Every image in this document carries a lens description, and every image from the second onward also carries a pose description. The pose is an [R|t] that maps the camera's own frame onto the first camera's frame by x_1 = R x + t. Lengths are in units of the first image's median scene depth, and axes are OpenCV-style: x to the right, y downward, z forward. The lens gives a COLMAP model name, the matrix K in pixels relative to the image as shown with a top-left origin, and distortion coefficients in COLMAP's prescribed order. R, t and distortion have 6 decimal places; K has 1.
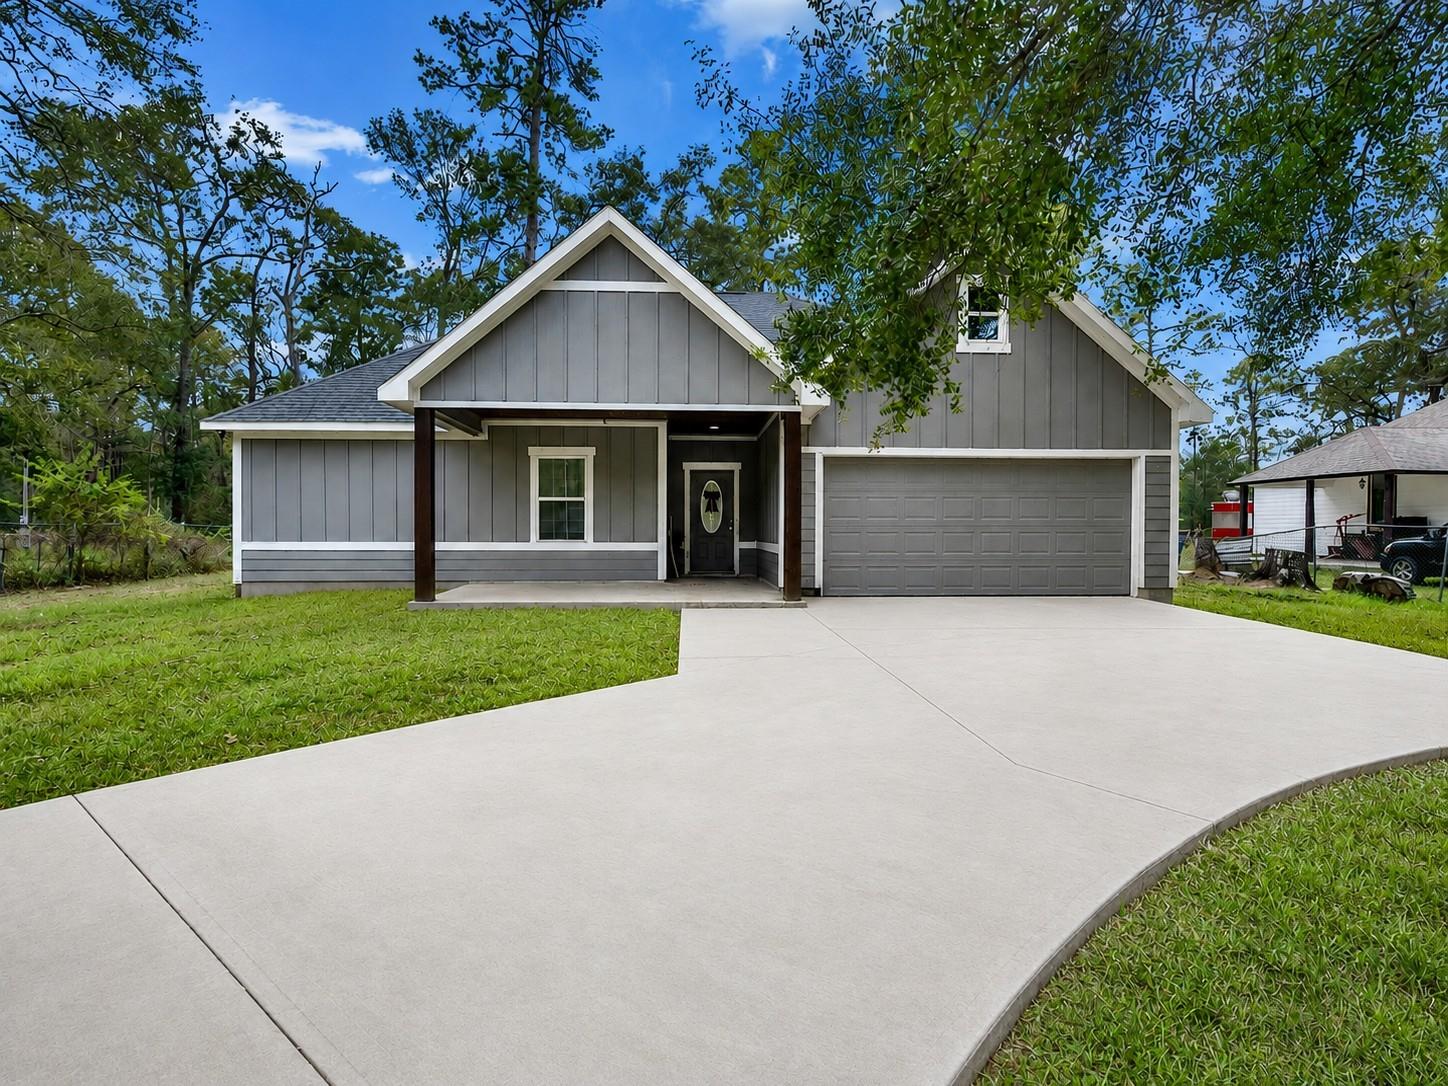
lens RADIAL K [[748.1, 0, 724.0], [0, 748.1, 543.0], [0, 0, 1]] dist [0.000045, 0.000385]
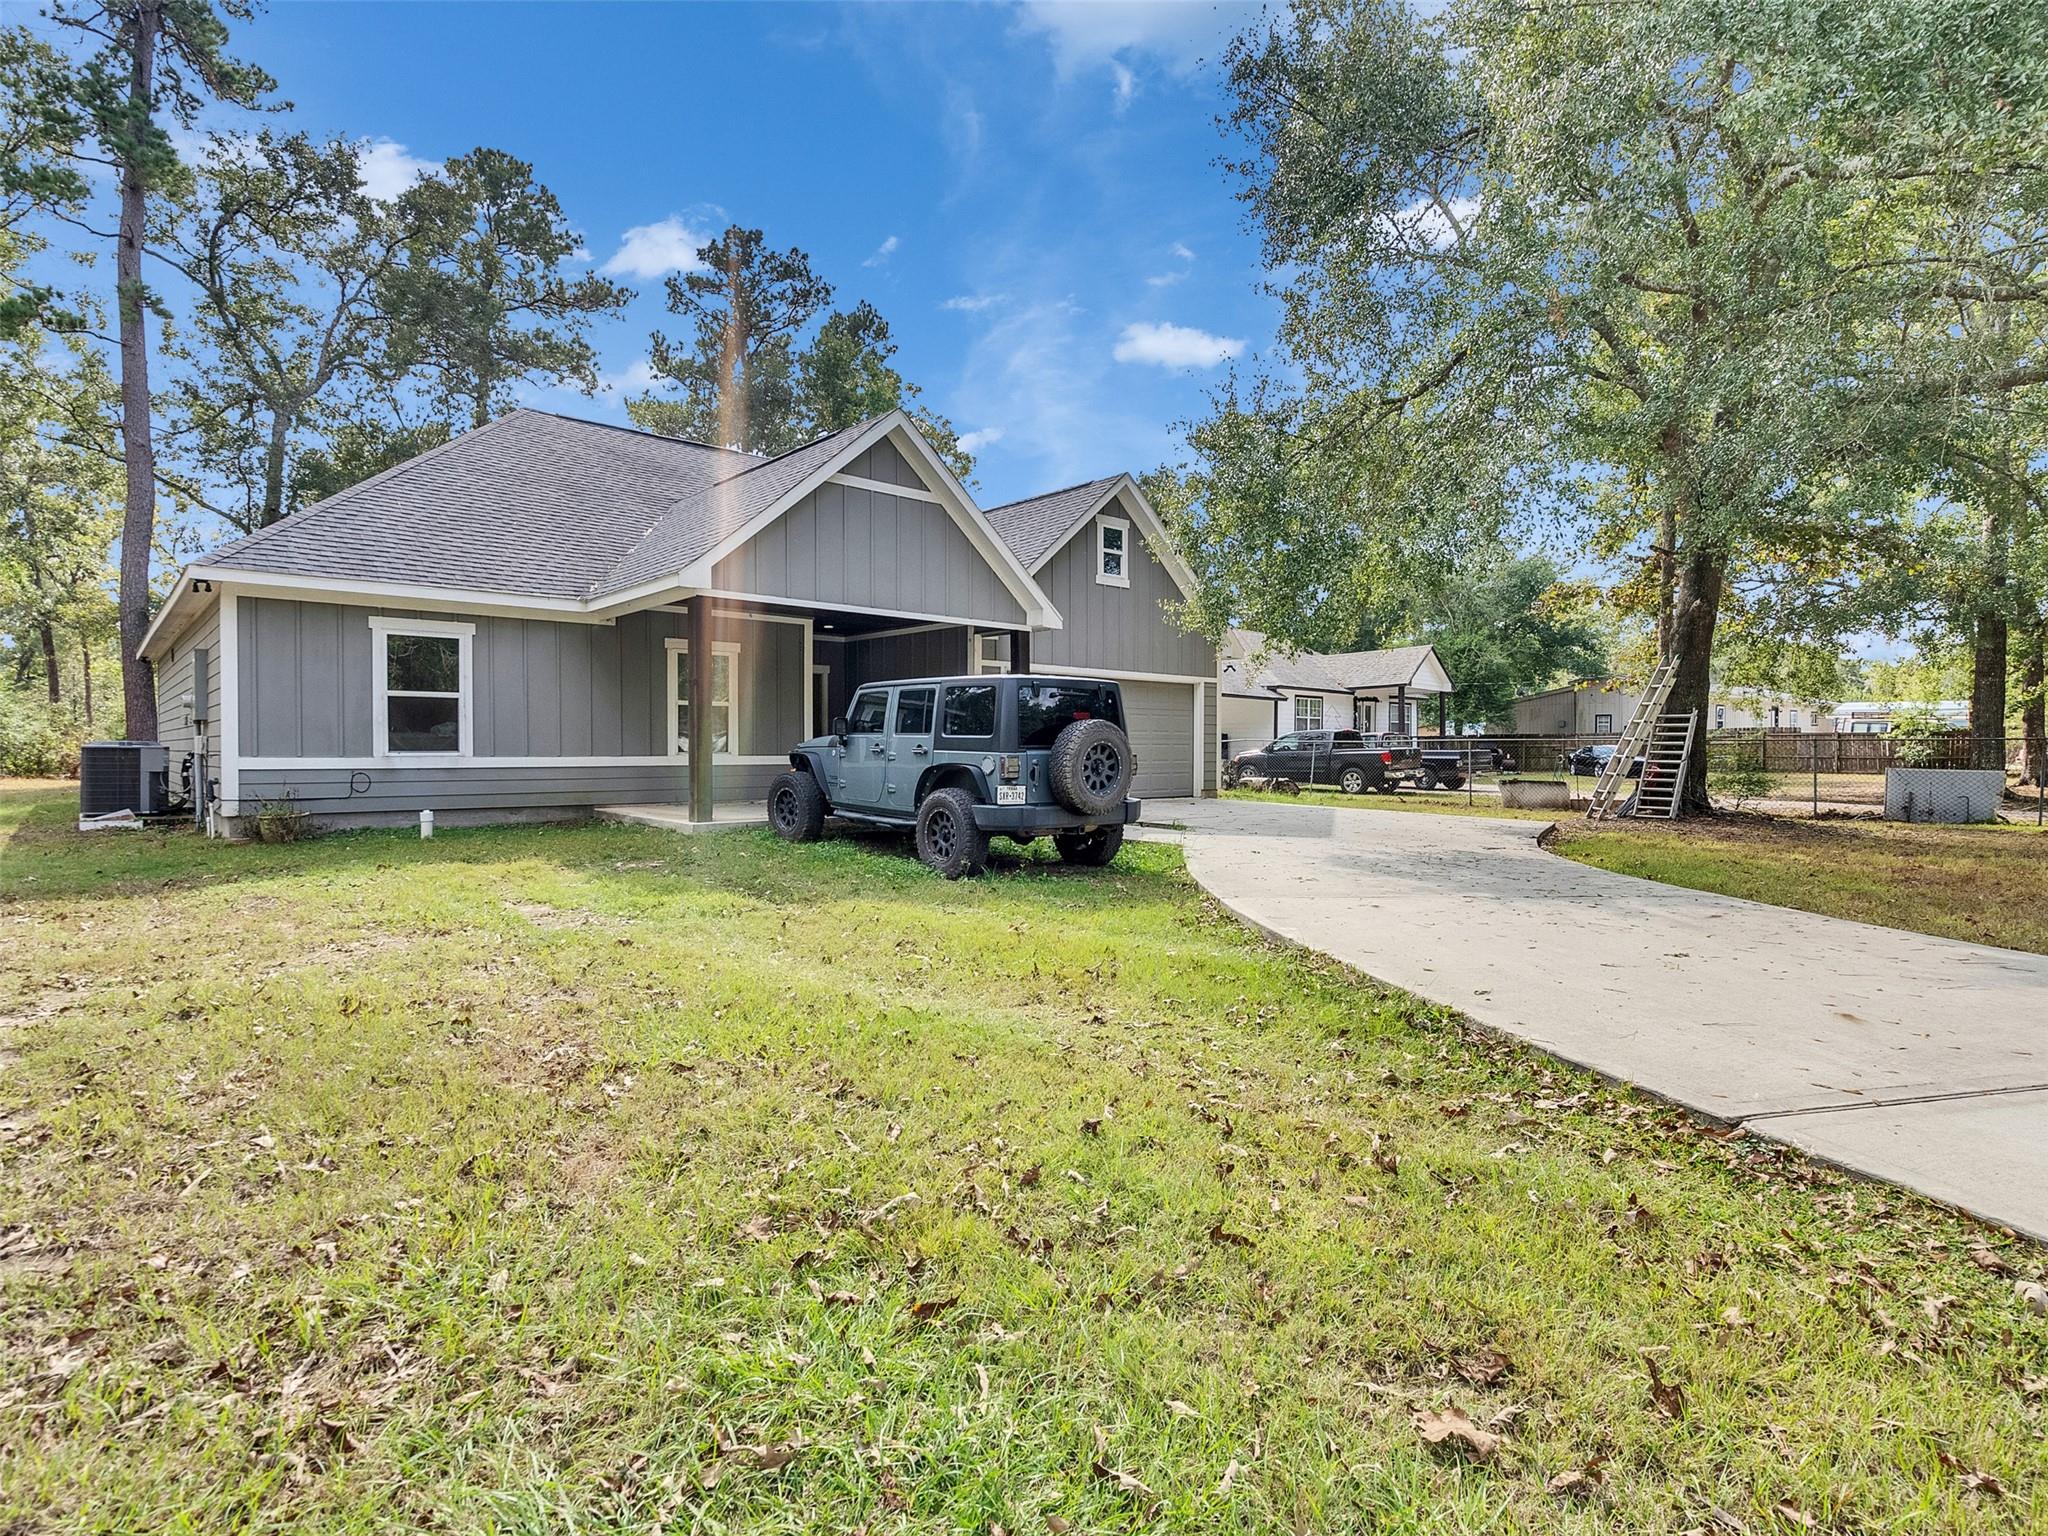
lens RADIAL K [[991.0, 0, 1024.0], [0, 991.0, 768.0], [0, 0, 1]] dist [0.000727, 0.000396]
pose [[0.783270, -0.014233, 0.621519, -0.629710], [0.004923, 0.999849, 0.016692, -0.003023], [-0.621662, -0.010015, 0.783221, -0.087238]]
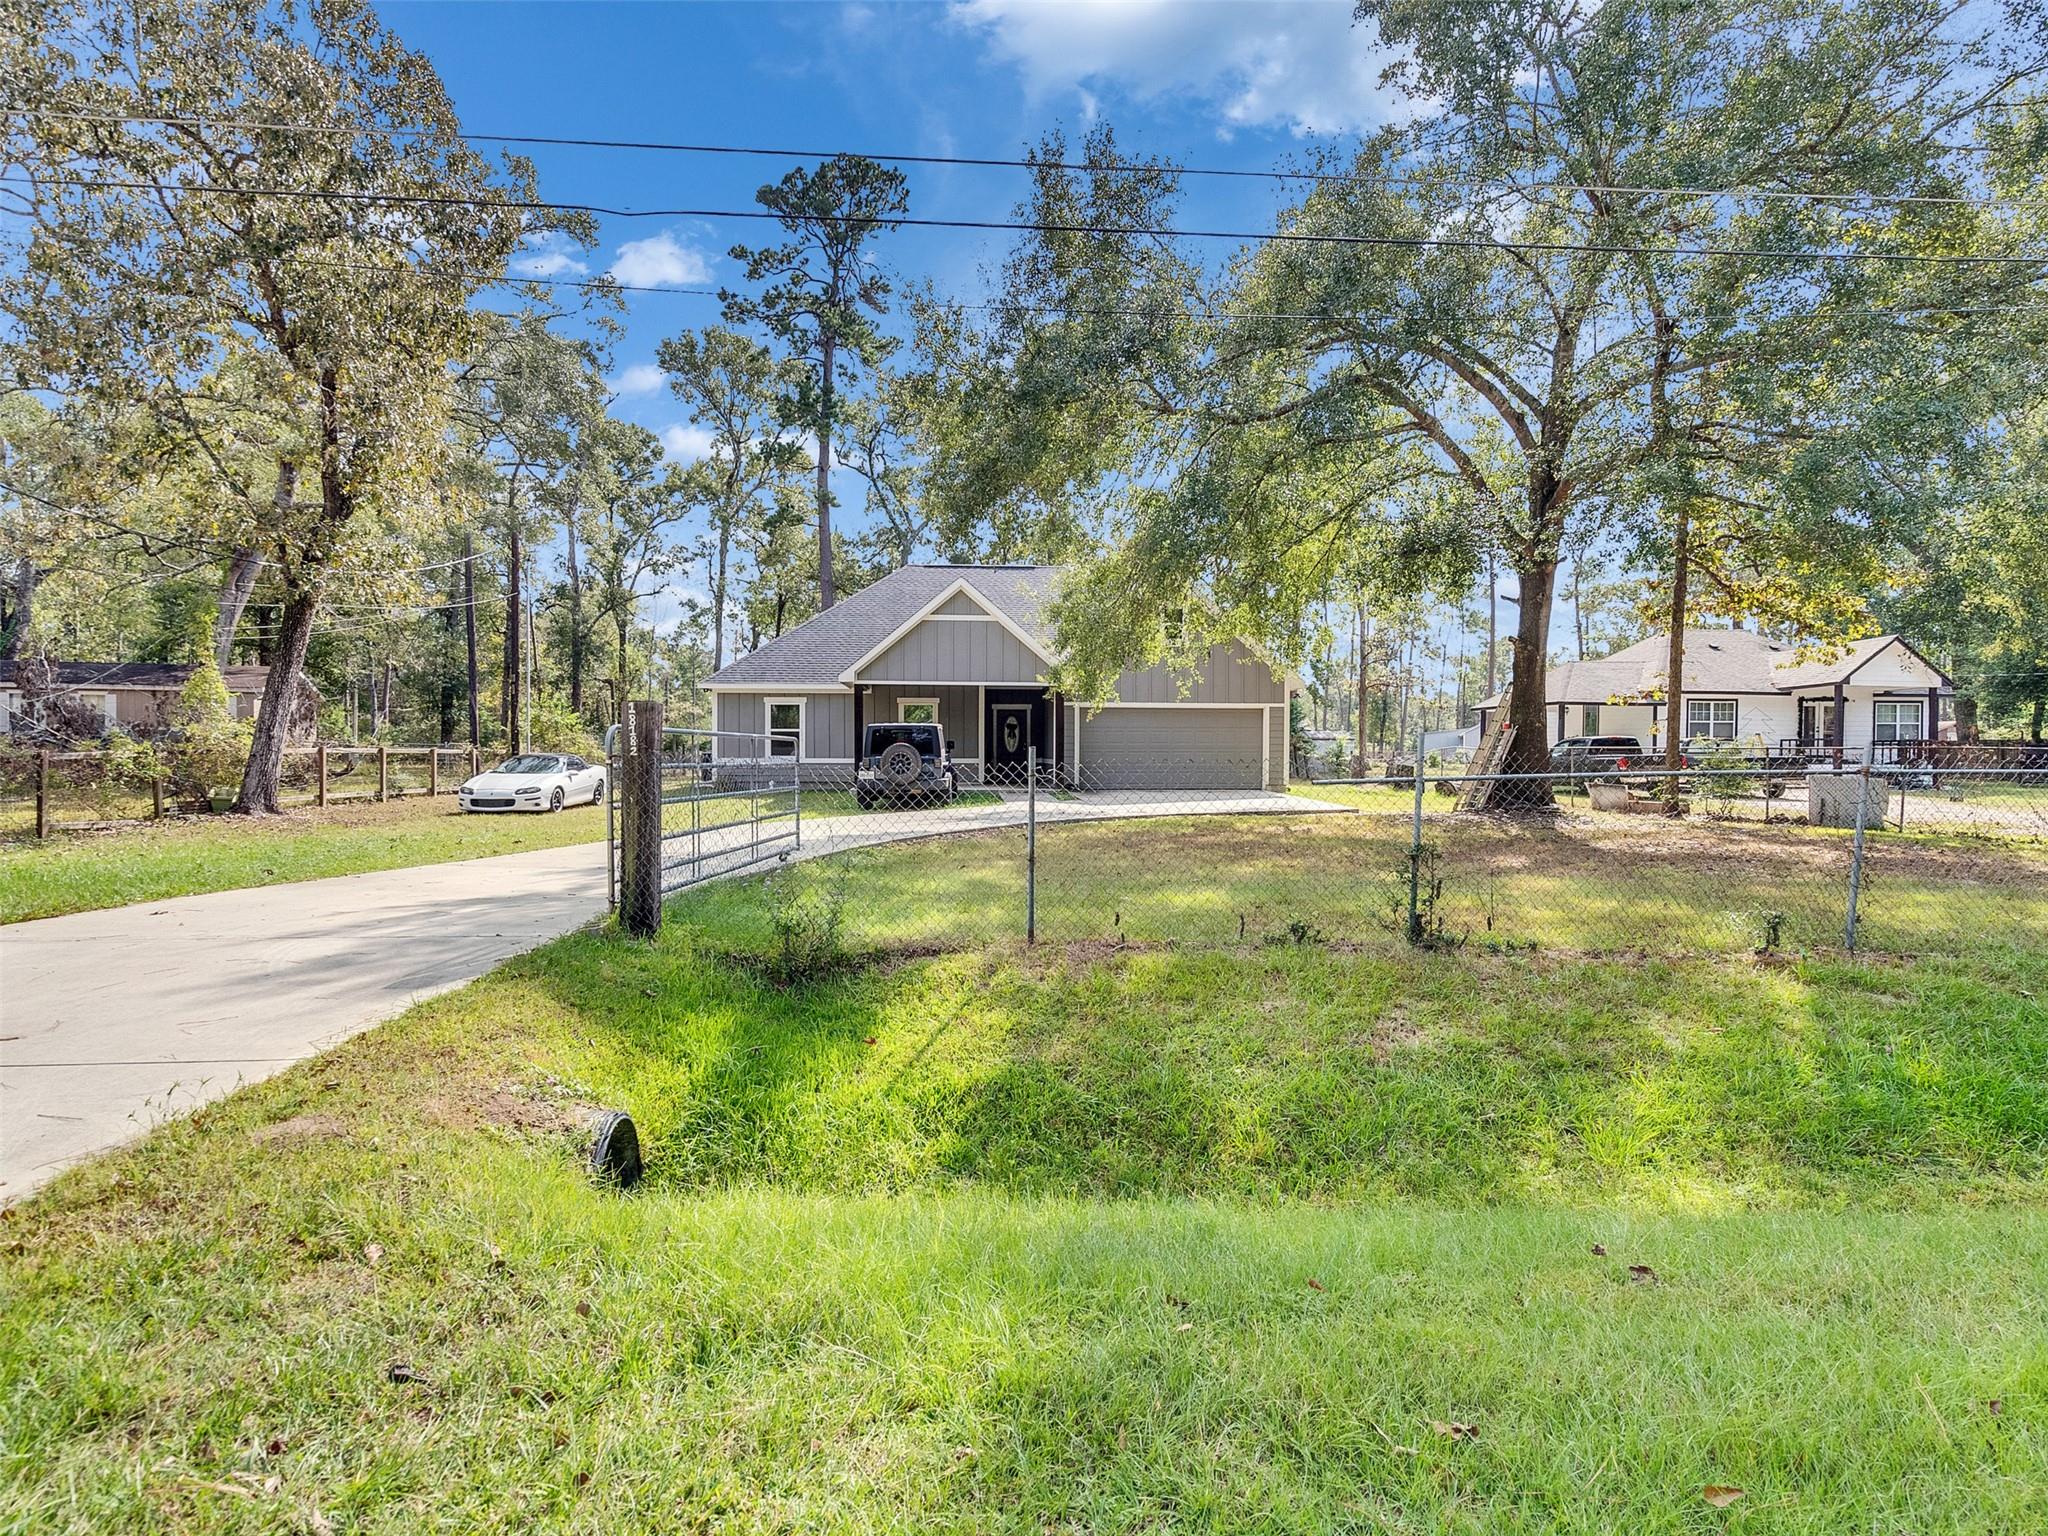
lens RADIAL K [[991.0, 0, 1024.0], [0, 991.0, 768.0], [0, 0, 1]] dist [0.000727, 0.000396]
pose [[0.999899, -0.001127, 0.014168, -0.022958], [0.001007, 0.999964, 0.008463, 0.001693], [-0.014177, -0.008448, 0.999864, -1.105730]]
